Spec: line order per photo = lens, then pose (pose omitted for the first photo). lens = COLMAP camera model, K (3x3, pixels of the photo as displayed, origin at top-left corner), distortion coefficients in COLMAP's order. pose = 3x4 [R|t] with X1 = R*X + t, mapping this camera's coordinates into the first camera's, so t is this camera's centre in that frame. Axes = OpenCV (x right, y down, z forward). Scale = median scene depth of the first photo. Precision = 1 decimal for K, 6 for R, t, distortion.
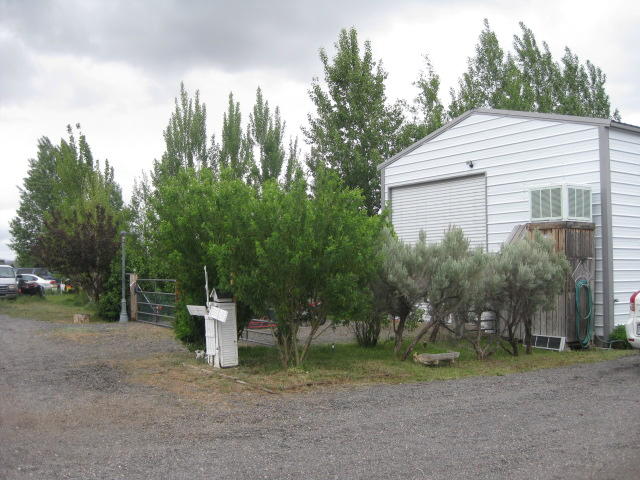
lens RADIAL K [[698.9, 0, 310.7], [0, 698.9, 238.8], [0, 0, 1]] dist [-0.184902, 0.342872]
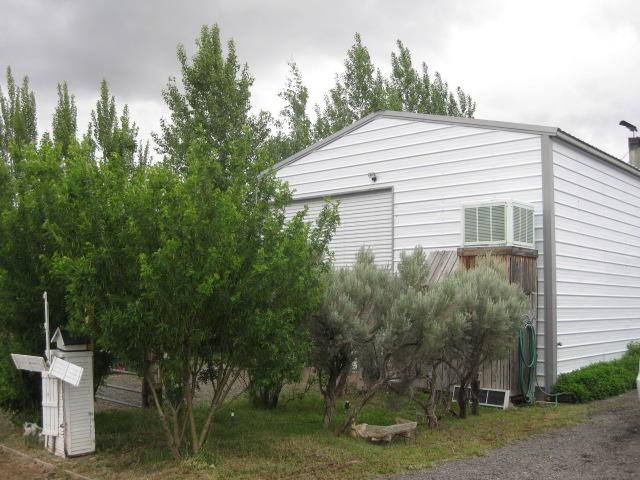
lens RADIAL K [[713.6, 0, 317.7], [0, 713.6, 244.1], [0, 0, 1]] dist [-0.172531, 0.148908]
pose [[0.969054, 0.035817, 0.244238, -0.040597], [-0.027039, 0.998865, -0.039201, 0.008092], [-0.245365, 0.031384, 0.968923, 0.196648]]
